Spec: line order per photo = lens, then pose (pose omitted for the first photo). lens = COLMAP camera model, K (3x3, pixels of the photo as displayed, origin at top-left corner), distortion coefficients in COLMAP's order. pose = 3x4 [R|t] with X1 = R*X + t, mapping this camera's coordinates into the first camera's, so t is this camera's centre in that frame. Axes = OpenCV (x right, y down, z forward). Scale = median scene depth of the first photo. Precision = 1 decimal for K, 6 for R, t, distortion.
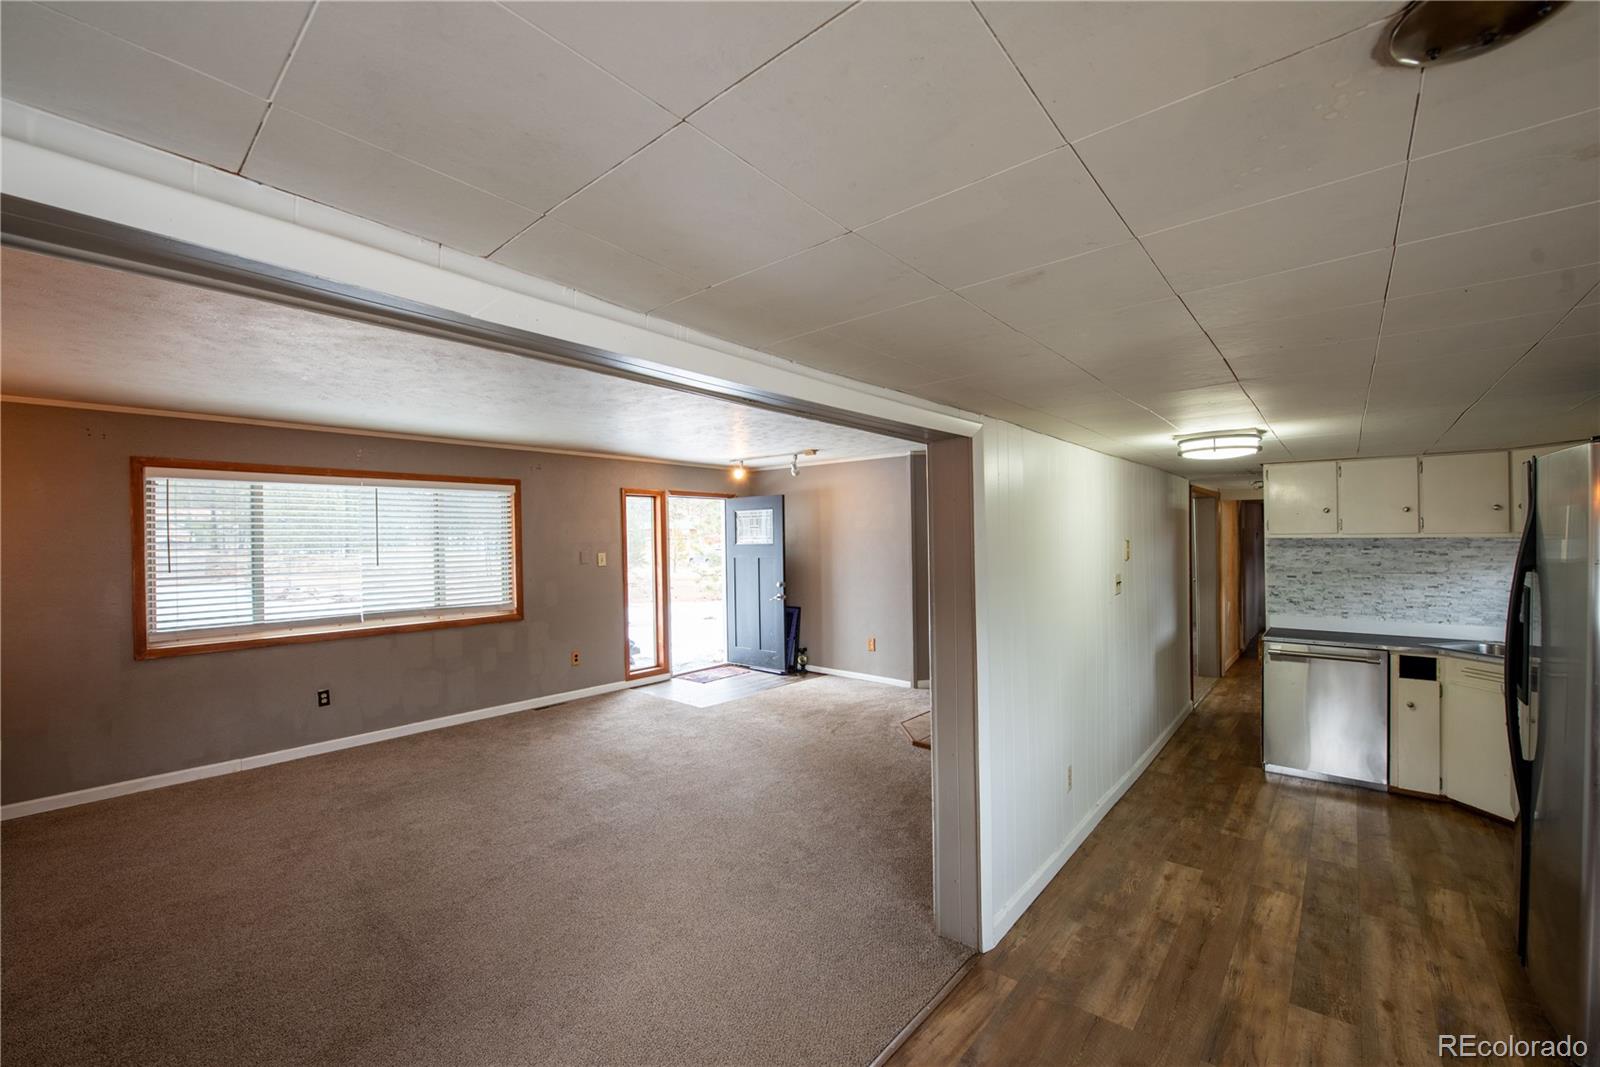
lens RADIAL K [[638.0, 0, 802.1], [0, 638.0, 538.6], [0, 0, 1]] dist [-0.015134, -0.002403]
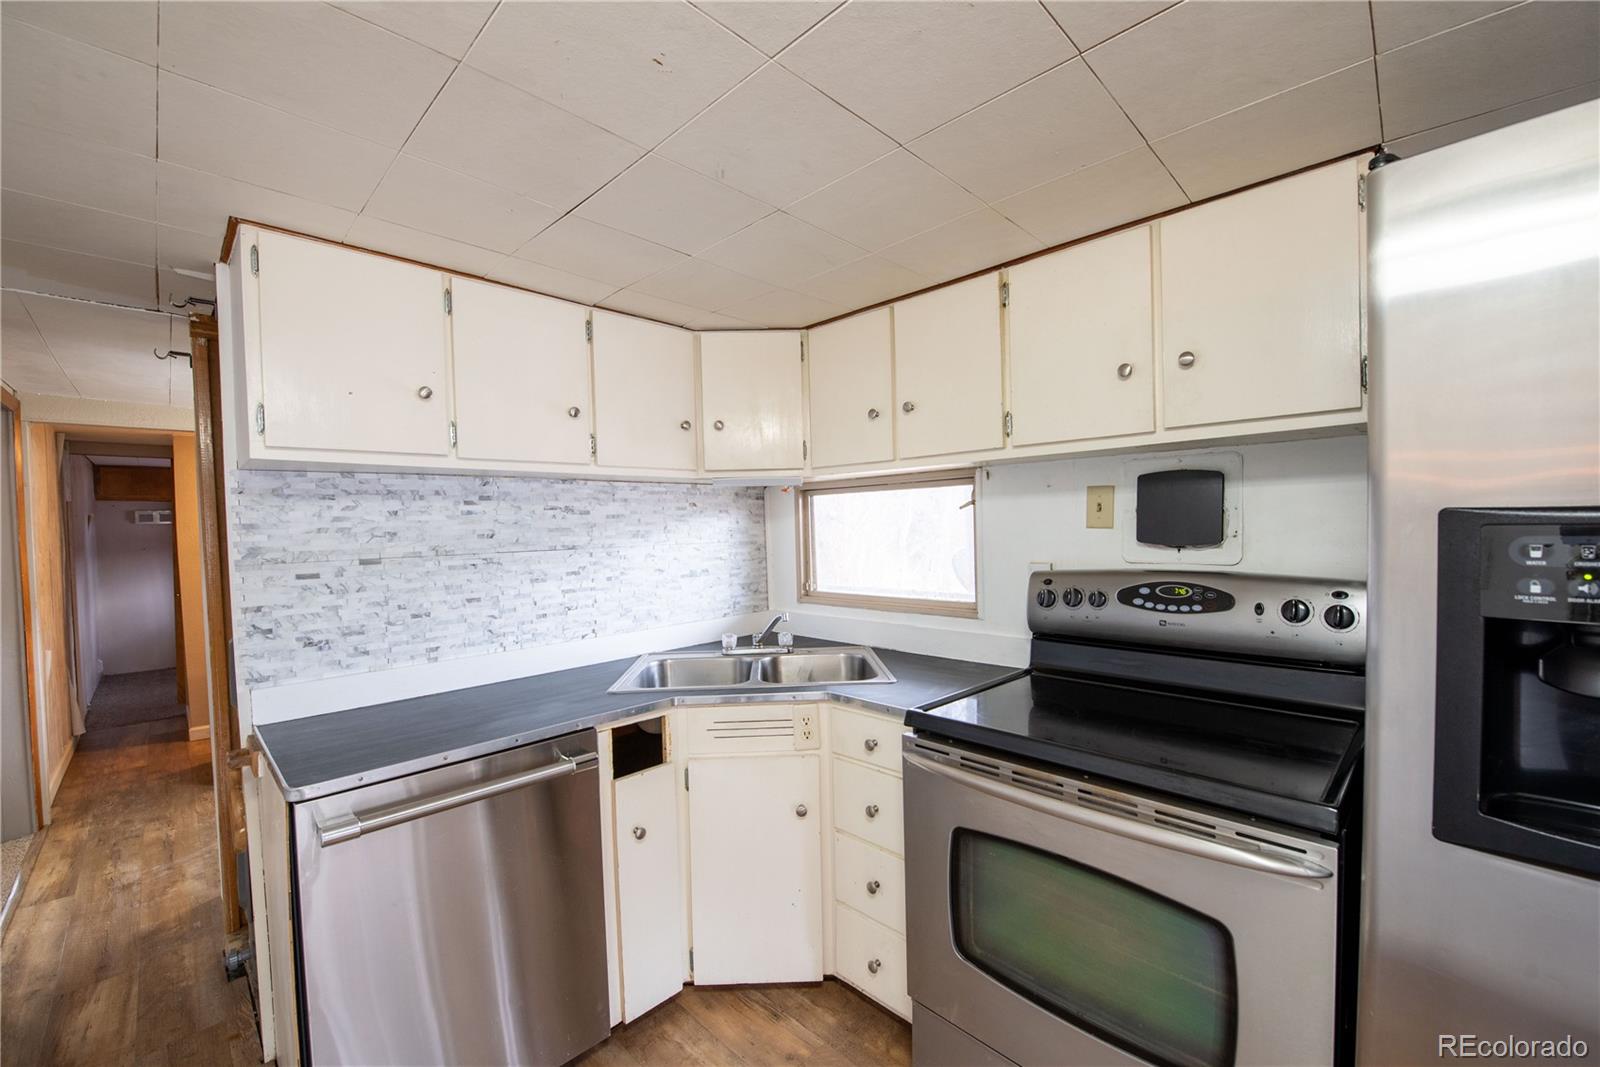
lens RADIAL K [[638.0, 0, 802.1], [0, 638.0, 538.6], [0, 0, 1]] dist [-0.015134, -0.002403]
pose [[0.064500, -0.017251, 0.997769, 0.412905], [0.021642, 0.999640, 0.015884, 0.037348], [-0.997683, 0.020569, 0.064850, 0.668290]]
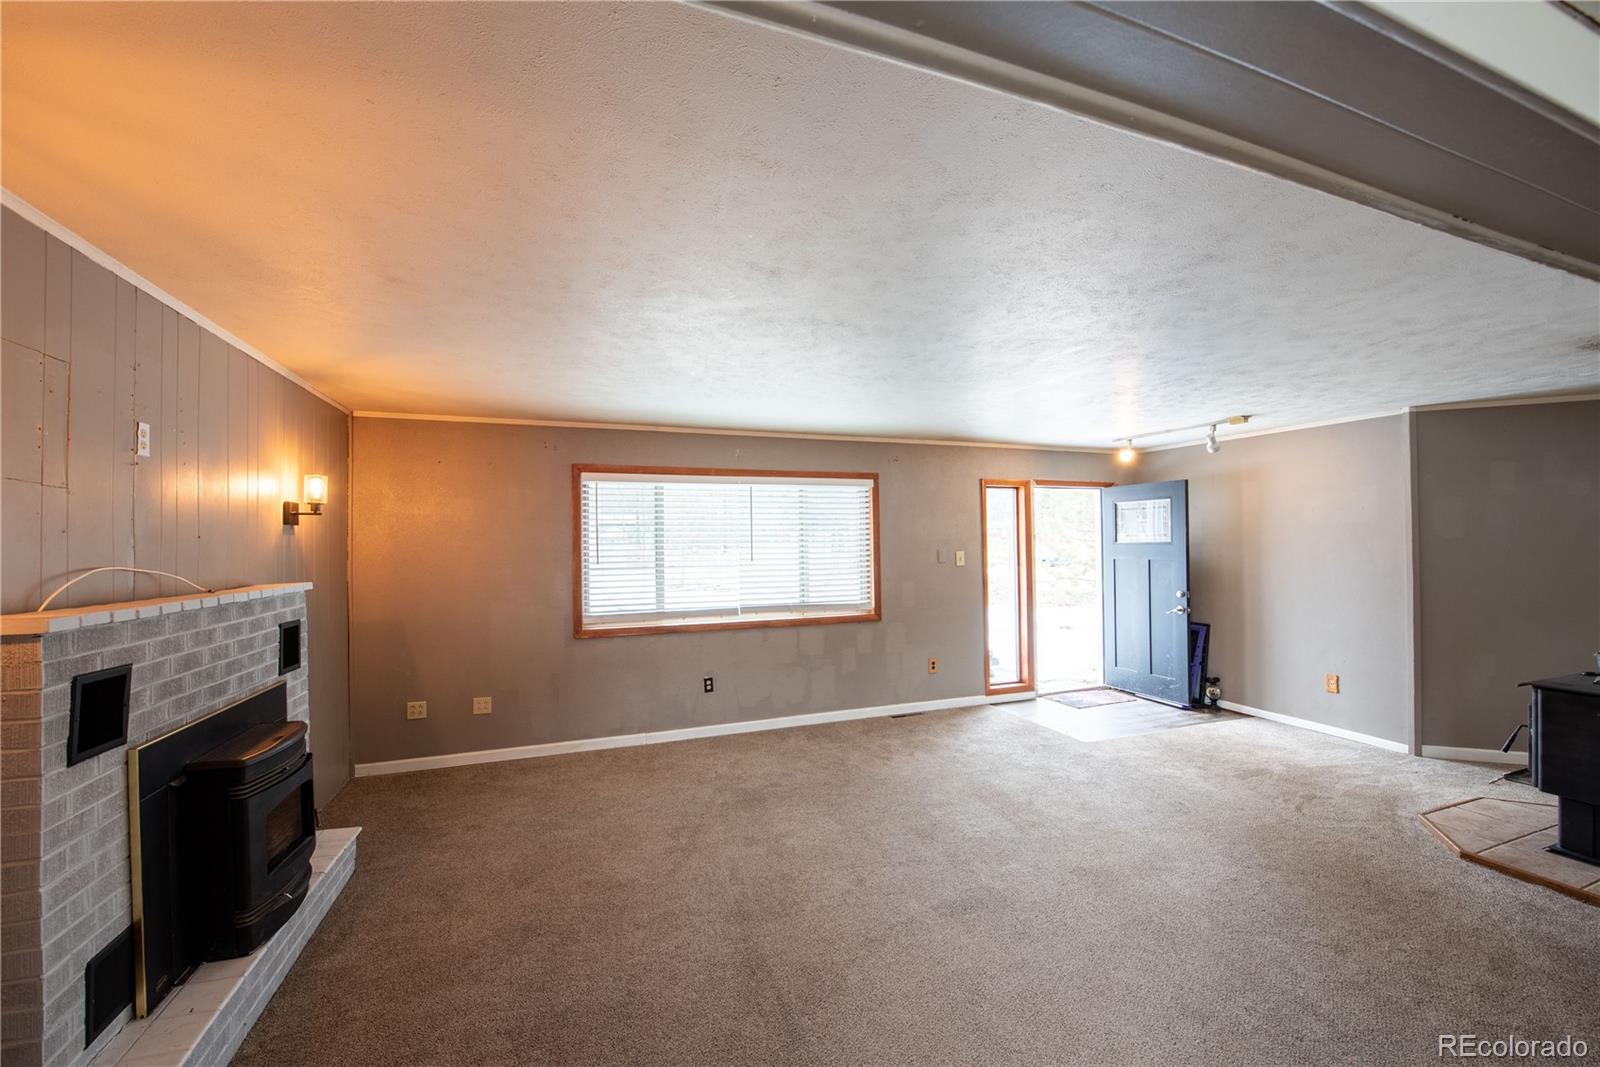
lens RADIAL K [[638.0, 0, 802.1], [0, 638.0, 538.6], [0, 0, 1]] dist [-0.015134, -0.002403]
pose [[0.876196, 0.001872, -0.481952, -0.109836], [-0.001749, 0.999998, 0.000706, 0.006060], [0.481952, 0.000224, 0.876197, 0.144864]]
